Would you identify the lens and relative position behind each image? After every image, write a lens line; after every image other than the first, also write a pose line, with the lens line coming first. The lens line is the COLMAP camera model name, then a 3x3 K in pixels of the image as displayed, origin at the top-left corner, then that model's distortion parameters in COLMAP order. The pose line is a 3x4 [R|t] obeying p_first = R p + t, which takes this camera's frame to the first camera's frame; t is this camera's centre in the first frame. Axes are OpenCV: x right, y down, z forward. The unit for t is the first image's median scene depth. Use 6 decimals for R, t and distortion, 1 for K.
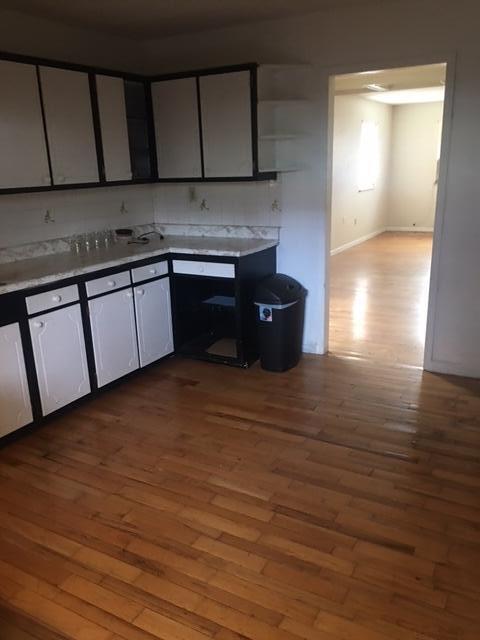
lens RADIAL K [[542.2, 0, 242.2], [0, 542.2, 321.5], [0, 0, 1]] dist [0.040572, -0.001622]
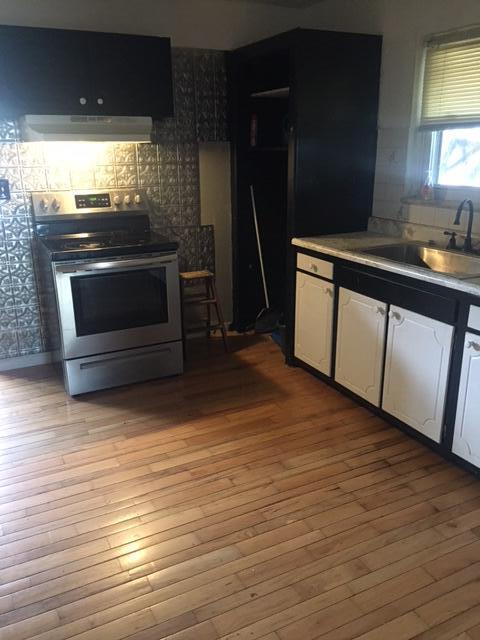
lens RADIAL K [[542.2, 0, 242.0], [0, 542.2, 318.9], [0, 0, 1]] dist [0.040572, -0.001622]
pose [[-0.547446, 0.283768, -0.787260, 0.414132], [-0.218081, 0.859870, 0.461589, -0.322835], [0.807926, 0.424381, -0.408848, 1.084287]]
